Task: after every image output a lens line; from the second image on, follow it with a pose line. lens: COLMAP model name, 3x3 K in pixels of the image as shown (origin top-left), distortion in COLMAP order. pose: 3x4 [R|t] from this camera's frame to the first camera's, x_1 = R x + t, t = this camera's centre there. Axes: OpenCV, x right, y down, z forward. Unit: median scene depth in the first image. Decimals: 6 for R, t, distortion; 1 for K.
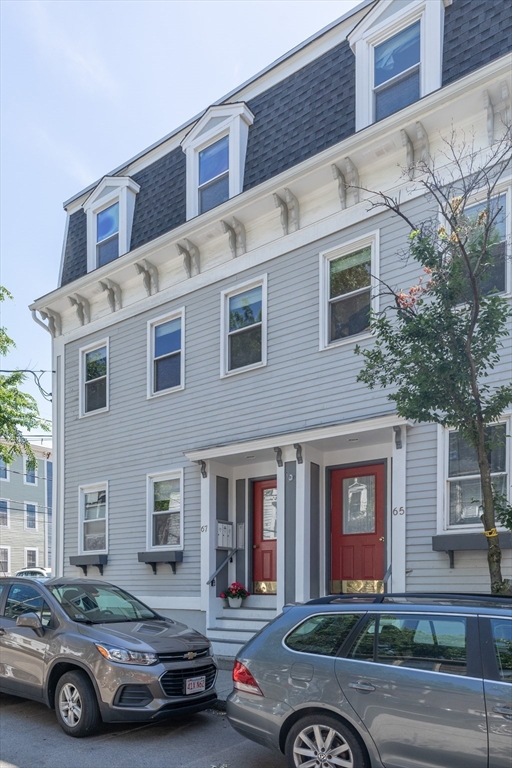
lens RADIAL K [[489.2, 0, 256.1], [0, 489.2, 397.1], [0, 0, 1]] dist [-0.003947, -0.000617]
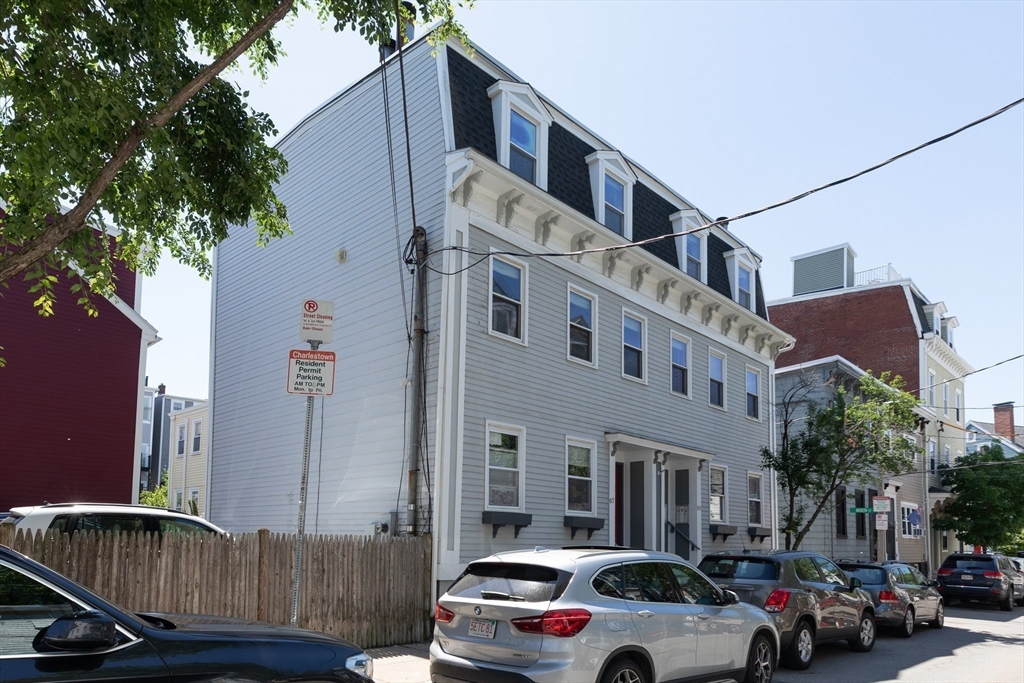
lens RADIAL K [[480.3, 0, 511.8], [0, 480.3, 339.9], [0, 0, 1]] dist [0.004305, 0.000265]
pose [[0.282883, 0.389658, 0.876438, -1.127913], [-0.345697, 0.893768, -0.285784, 0.287373], [-0.894690, -0.222139, 0.387535, 0.732356]]
